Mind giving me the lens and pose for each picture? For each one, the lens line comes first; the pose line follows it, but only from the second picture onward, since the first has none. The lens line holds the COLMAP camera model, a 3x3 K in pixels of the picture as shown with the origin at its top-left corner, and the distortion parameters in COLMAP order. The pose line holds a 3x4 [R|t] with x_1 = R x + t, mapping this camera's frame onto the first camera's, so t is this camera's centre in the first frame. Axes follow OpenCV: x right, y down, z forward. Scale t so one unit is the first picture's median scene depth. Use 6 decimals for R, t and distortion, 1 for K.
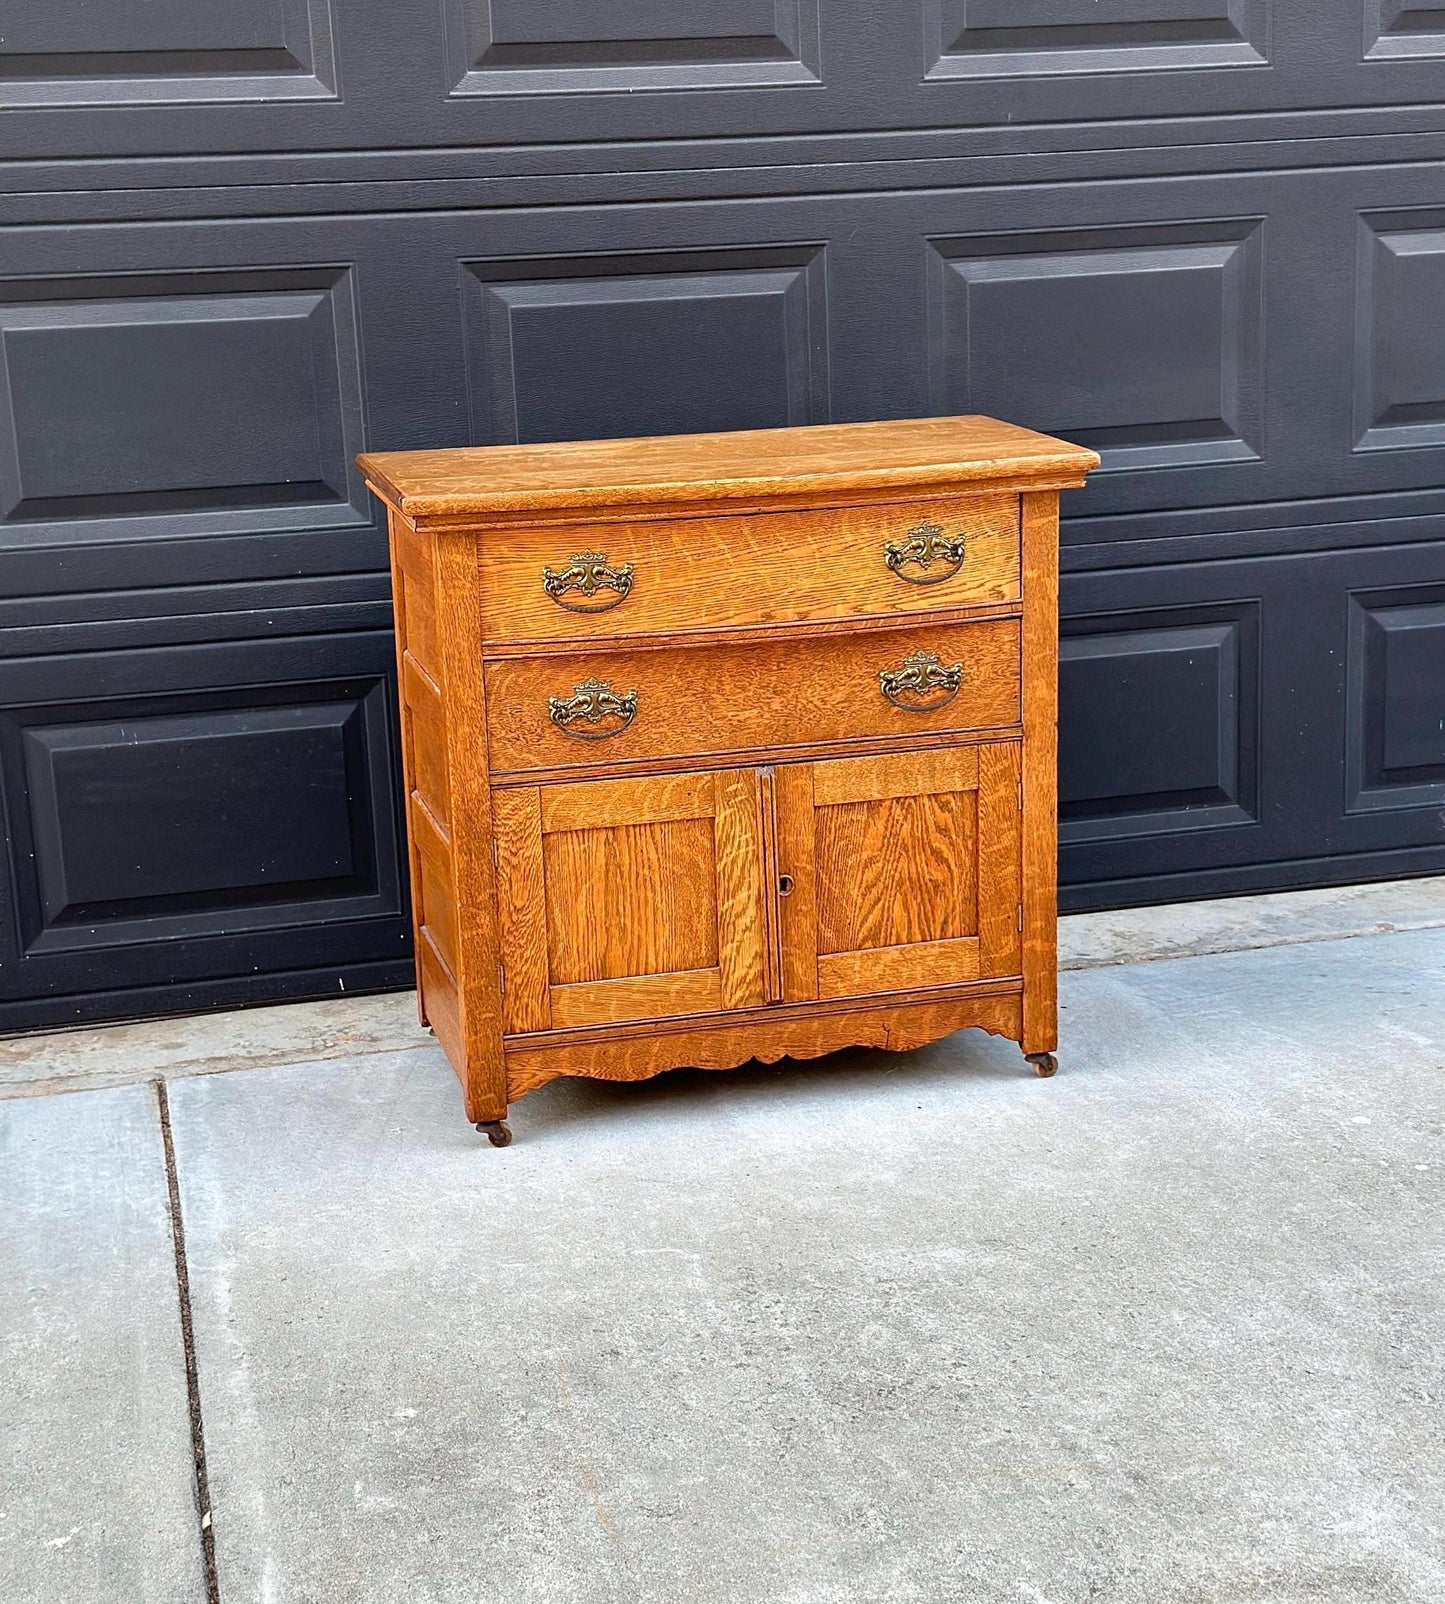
lens RADIAL K [[2681.0, 0, 730.1], [0, 2681.0, 815.8], [0, 0, 1]] dist [0.155741, -0.082595]
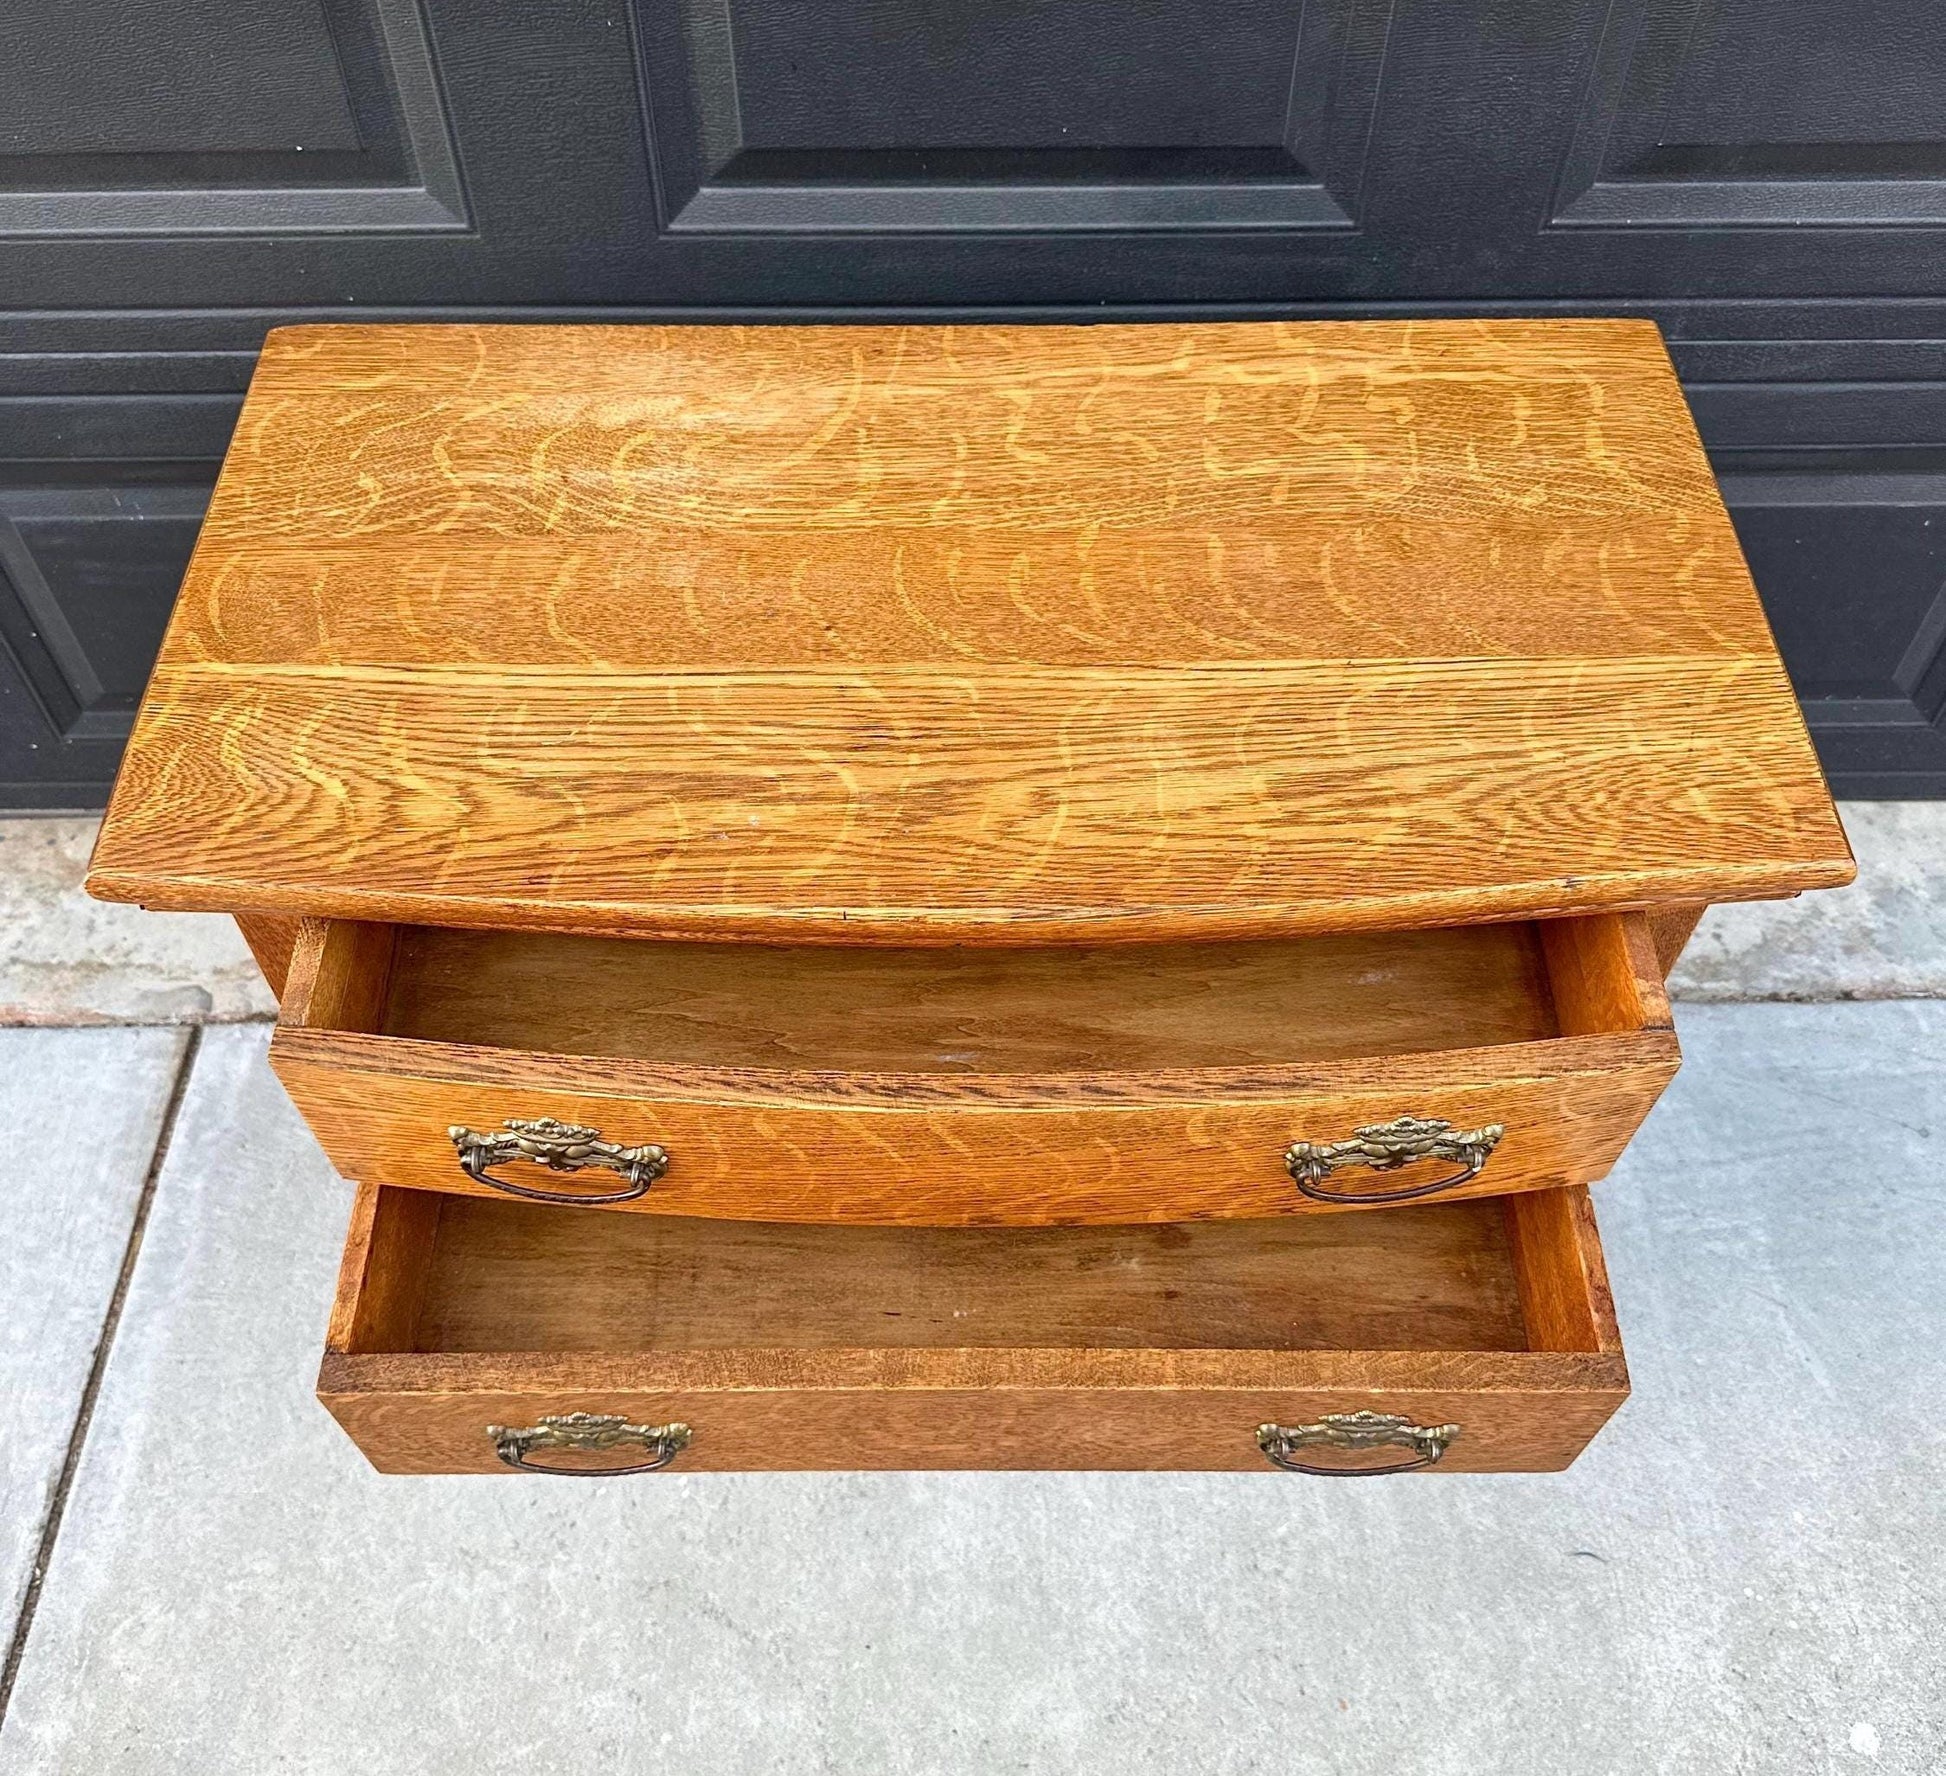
lens RADIAL K [[1865.2, 0, 973.0], [0, 1865.2, 888.0], [0, 0, 1]] dist [-0.001485, -0.008266]
pose [[0.969930, 0.214284, -0.115401, 0.042767], [-0.096232, 0.773171, 0.626854, -0.285617], [0.223549, -0.596899, 0.770543, 0.743675]]
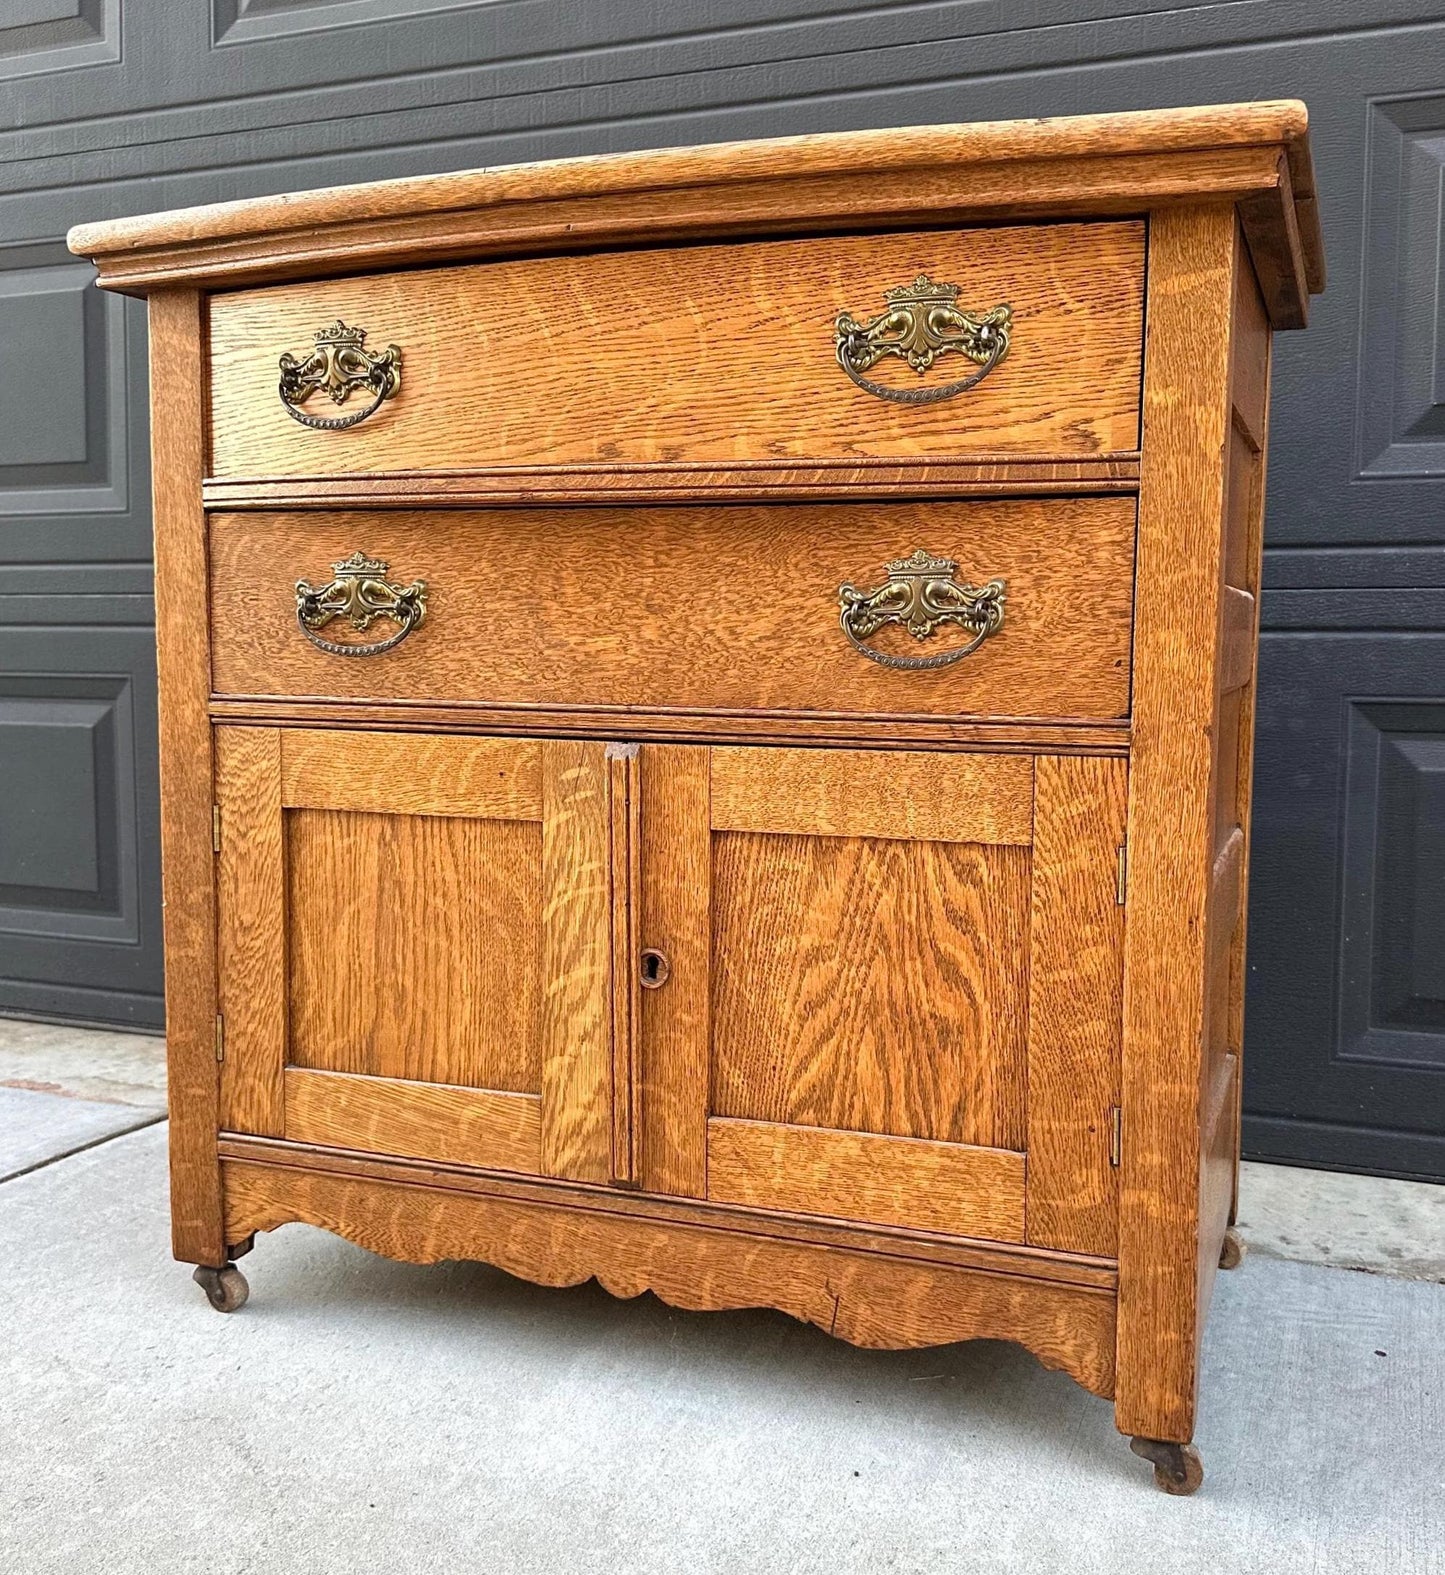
lens RADIAL K [[1523.3, 0, 785.3], [0, 1523.3, 767.9], [0, 0, 1]] dist [0.204990, -0.477973]
pose [[0.817717, 0.088022, -0.568850, 0.217682], [-0.180999, 0.977431, -0.108940, 0.015056], [0.546423, 0.192044, 0.815194, 0.753336]]
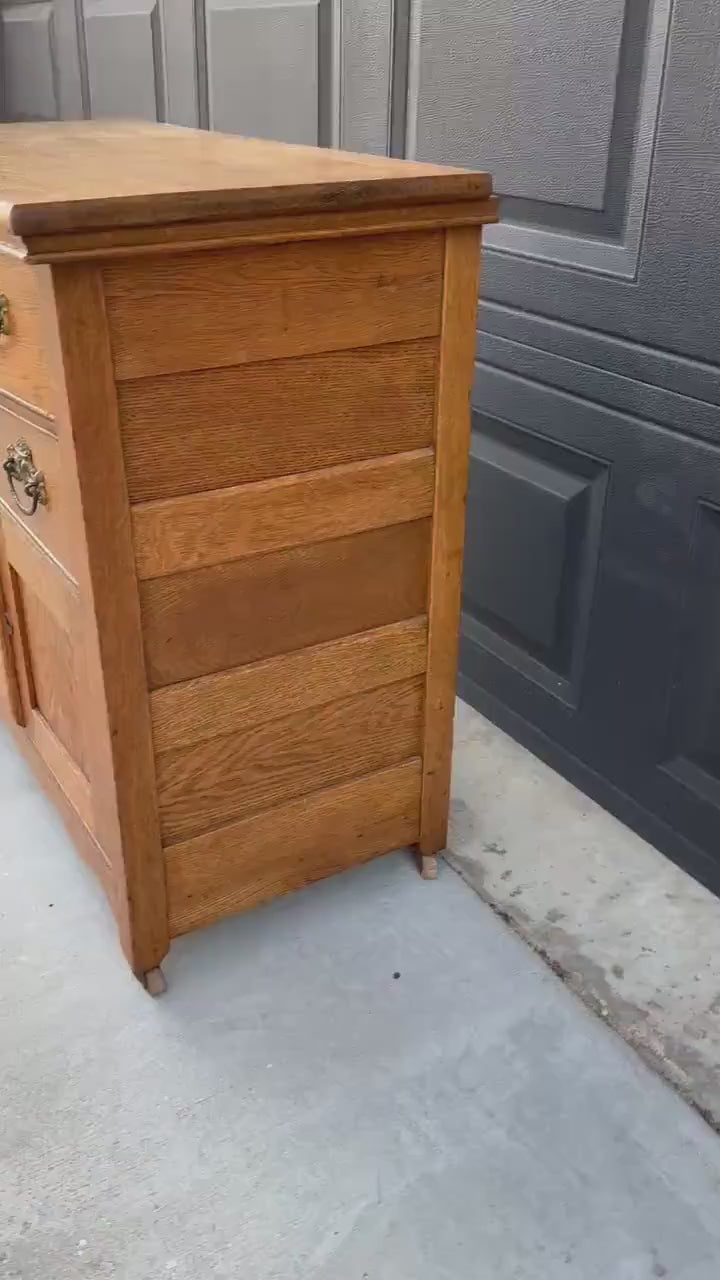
lens RADIAL K [[1098.1, 0, 360.0], [0, 1098.1, 640.0], [0, 0, 1]] dist [0.177158, -0.380708]
pose [[0.276253, 0.481487, -0.831778, 0.393662], [-0.259784, 0.870650, 0.417708, -0.170418], [0.925309, 0.100689, 0.365602, 0.973292]]
